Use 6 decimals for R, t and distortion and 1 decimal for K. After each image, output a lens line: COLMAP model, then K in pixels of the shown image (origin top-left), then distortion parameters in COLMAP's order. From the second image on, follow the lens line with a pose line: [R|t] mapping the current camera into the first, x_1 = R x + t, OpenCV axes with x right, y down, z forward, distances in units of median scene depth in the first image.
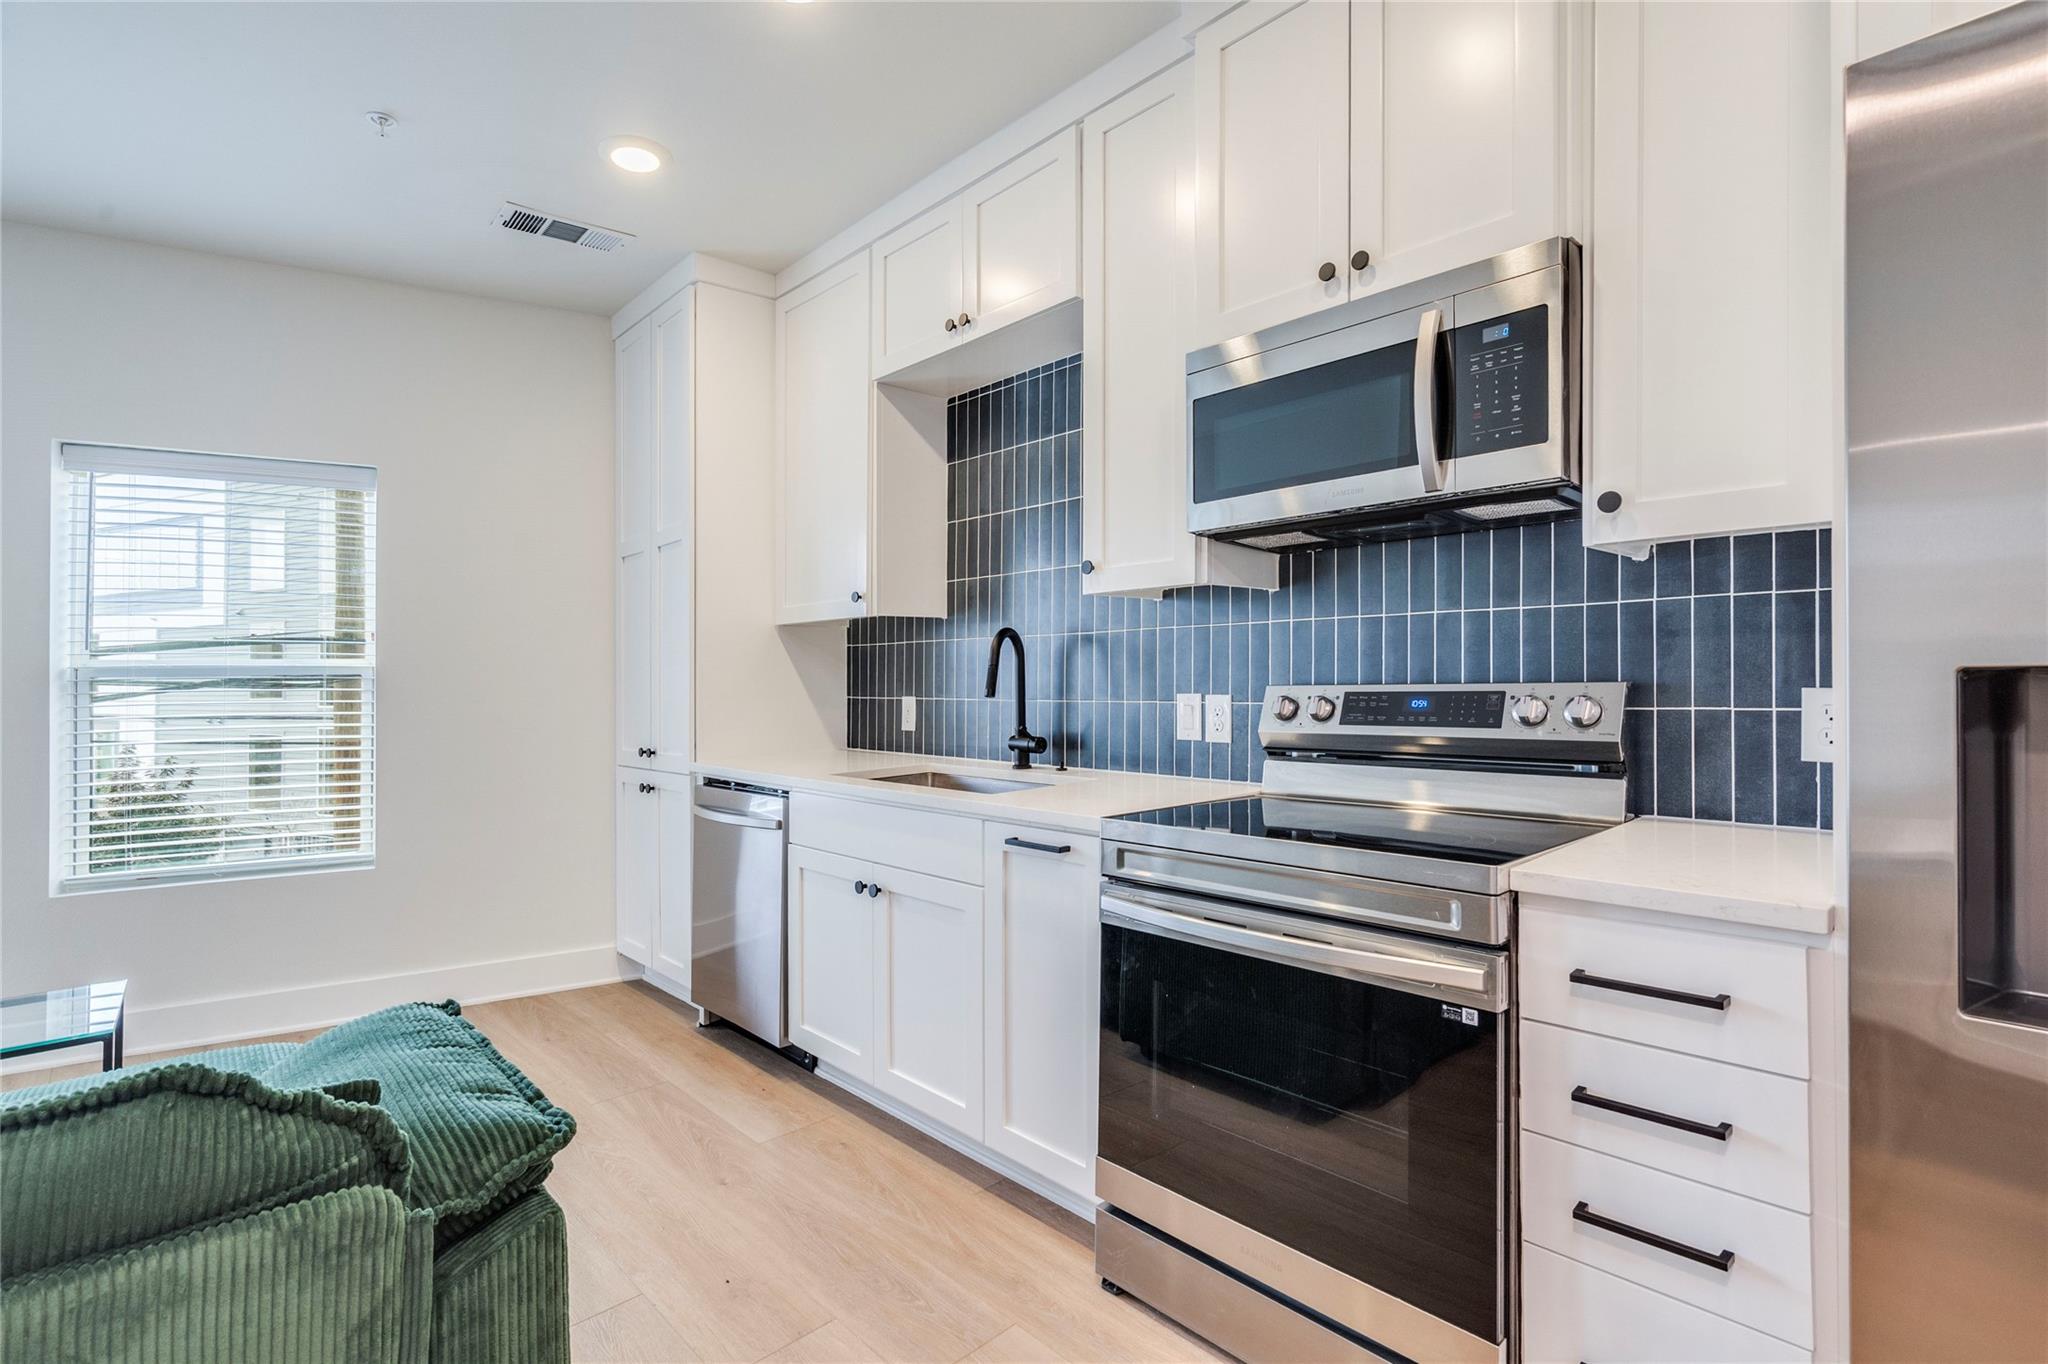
lens RADIAL K [[969.3, 0, 1029.8], [0, 969.3, 687.4], [0, 0, 1]] dist [0.015862, 0.000244]
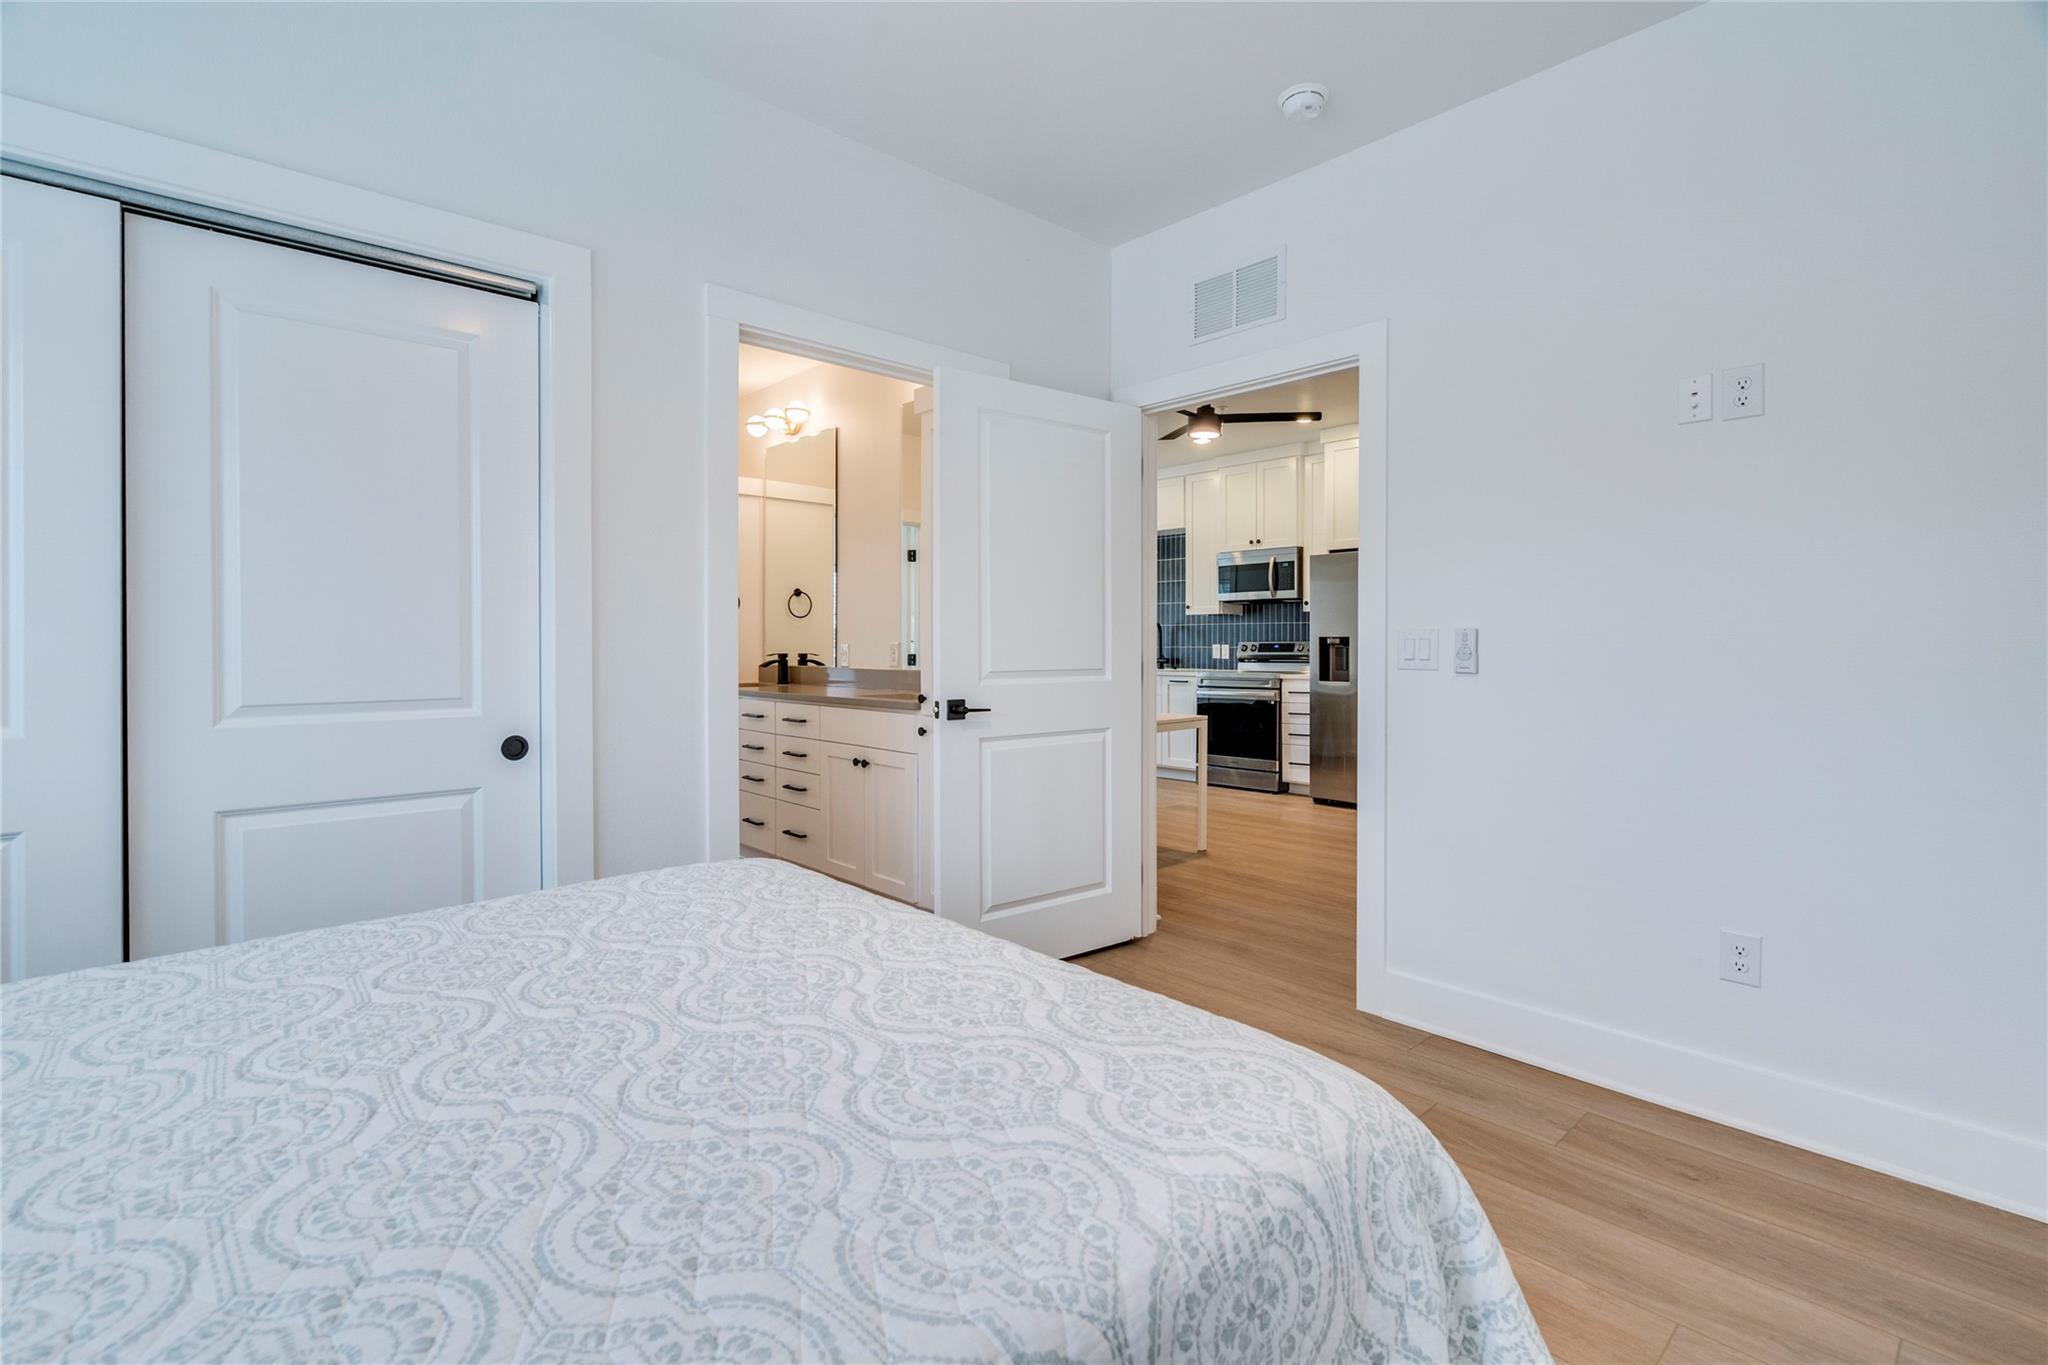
lens RADIAL K [[938.1, 0, 1019.7], [0, 938.1, 656.6], [0, 0, 1]] dist [-0.001087, -0.000249]
pose [[0.999772, 0.002389, -0.021215, -0.466291], [-0.002395, 0.999997, -0.000280, 0.052864], [0.021214, 0.000331, 0.999775, -2.351851]]
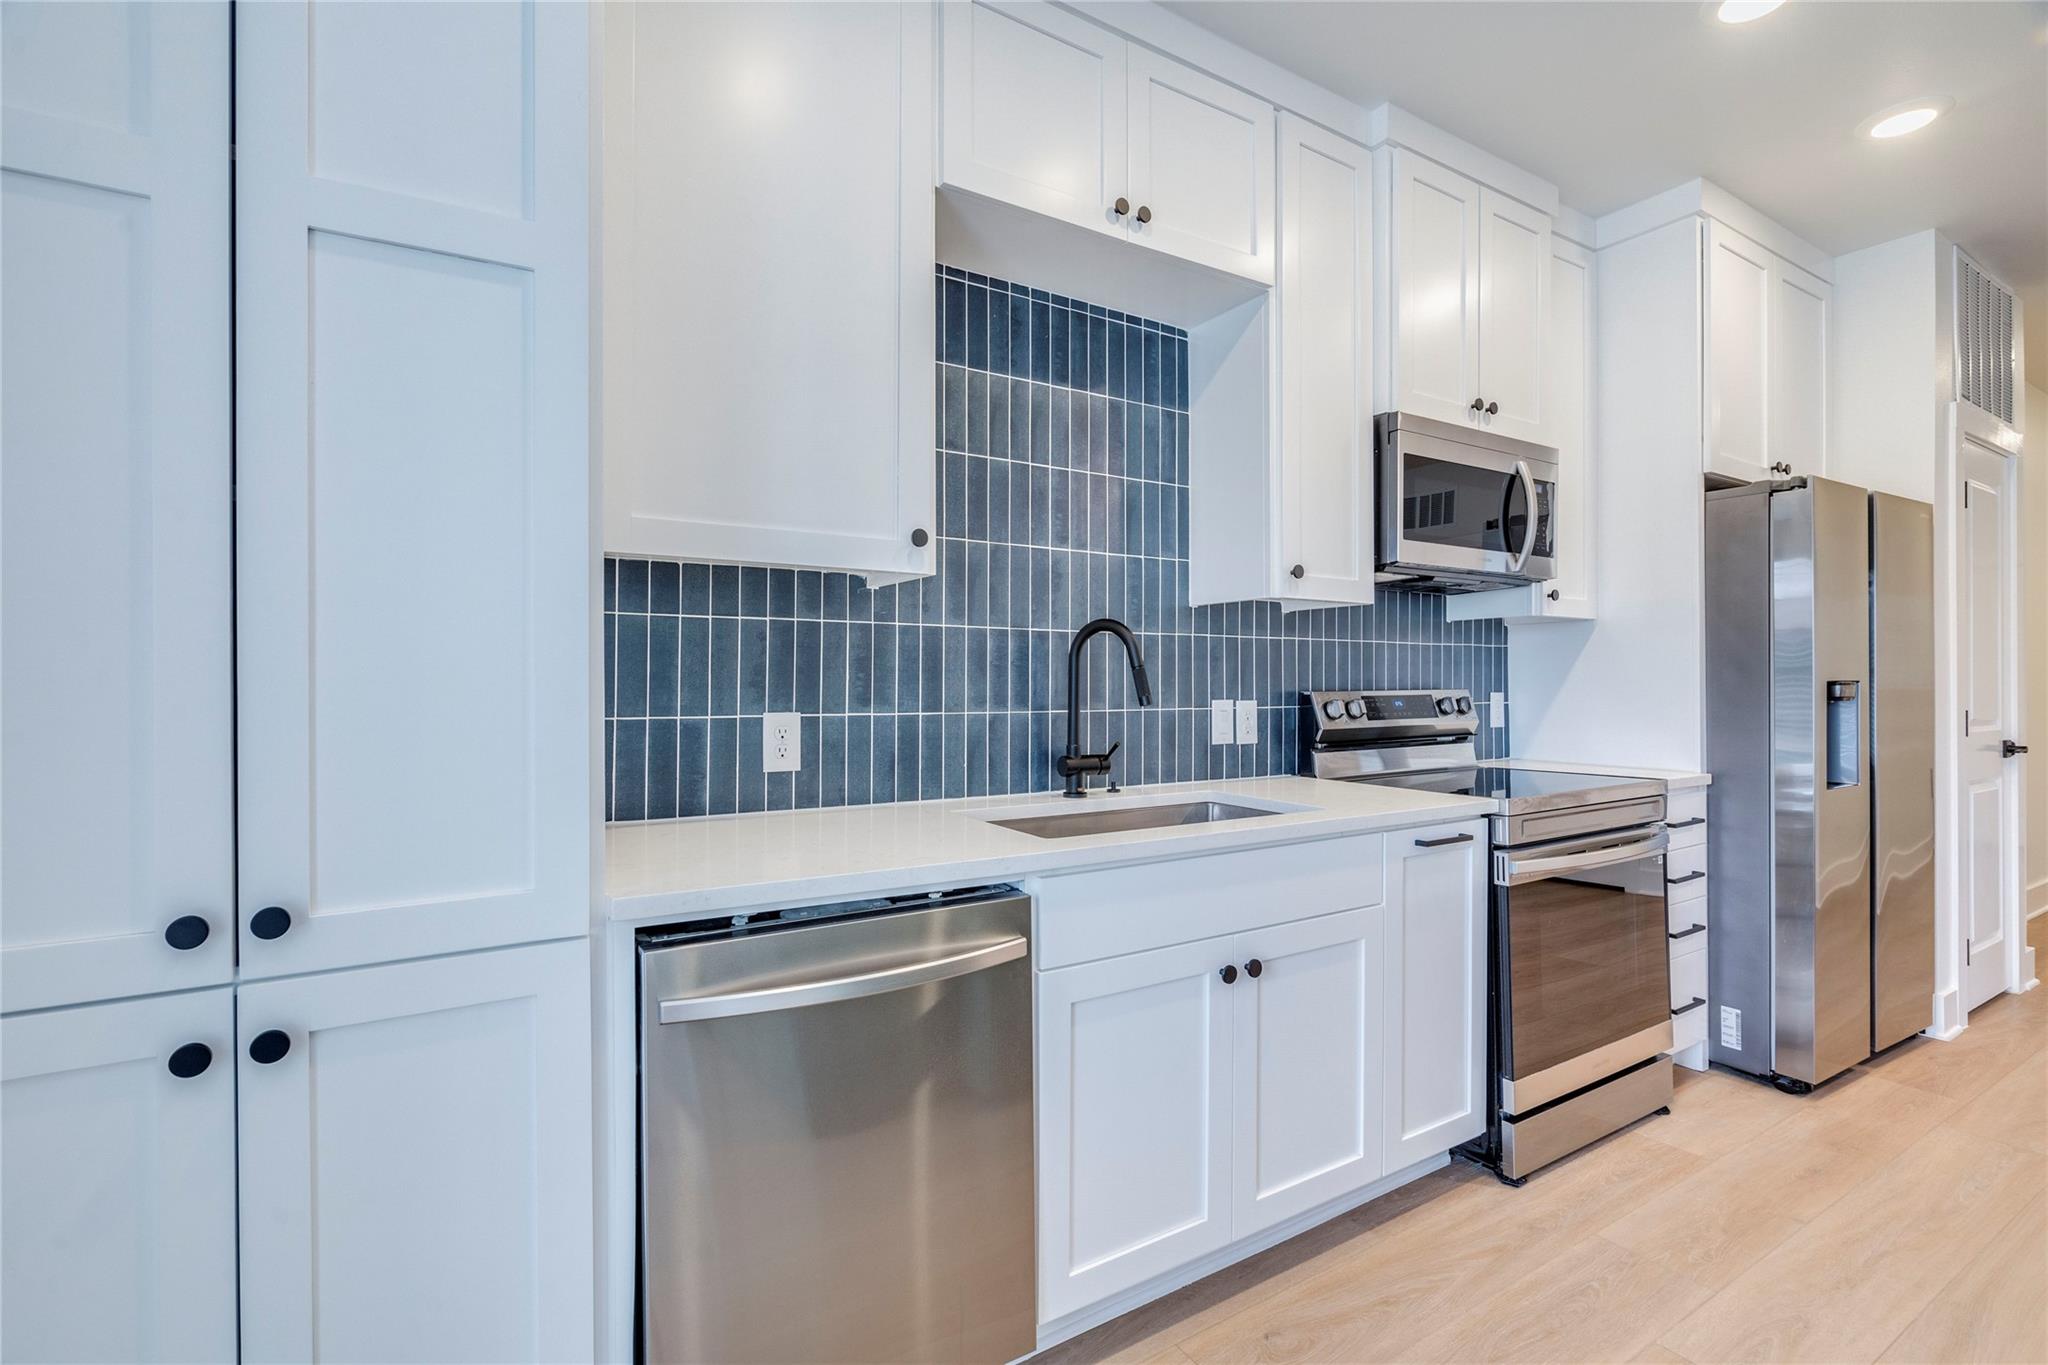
lens RADIAL K [[969.3, 0, 1029.8], [0, 969.3, 687.9], [0, 0, 1]] dist [0.015862, 0.000244]
pose [[0.174185, 0.002821, 0.984709, -0.954344], [0.002234, 0.999992, -0.003260, -0.003260], [-0.984710, 0.002767, 0.174177, 1.074648]]
